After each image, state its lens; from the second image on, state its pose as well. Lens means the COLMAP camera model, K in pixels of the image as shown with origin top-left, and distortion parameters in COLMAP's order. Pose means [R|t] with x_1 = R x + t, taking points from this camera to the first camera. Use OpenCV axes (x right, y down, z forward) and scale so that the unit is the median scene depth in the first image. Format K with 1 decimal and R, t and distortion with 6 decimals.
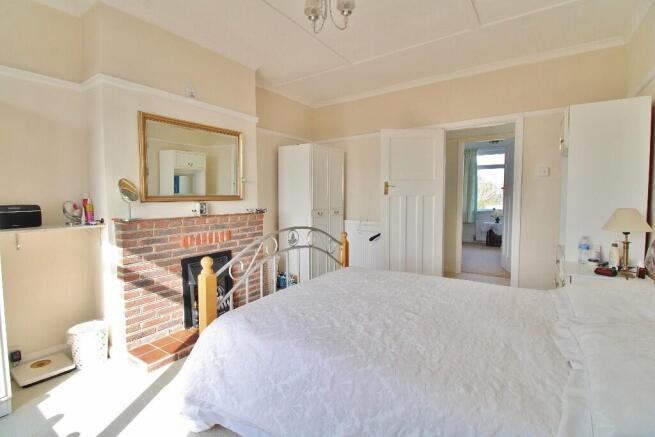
lens RADIAL K [[307.7, 0, 327.5], [0, 307.7, 218.5], [0, 0, 1]] dist [-0.014242, -0.000164]
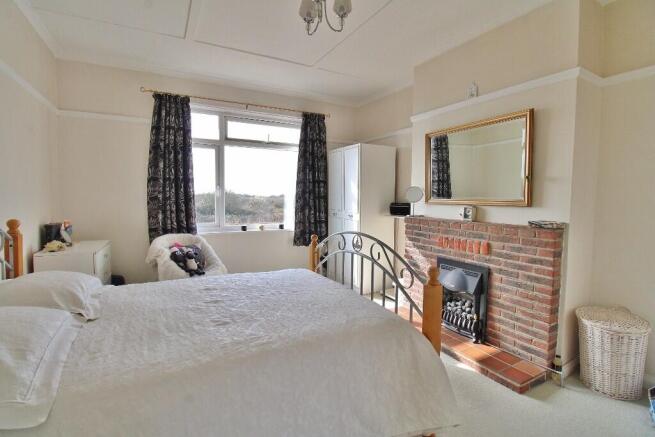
lens RADIAL K [[307.7, 0, 327.5], [0, 307.7, 218.5], [0, 0, 1]] dist [-0.014242, -0.000164]
pose [[-0.458151, 0.069895, -0.886122, 0.652275], [-0.064914, 0.991611, 0.111778, -0.098046], [0.886501, 0.108733, -0.449770, 1.089565]]
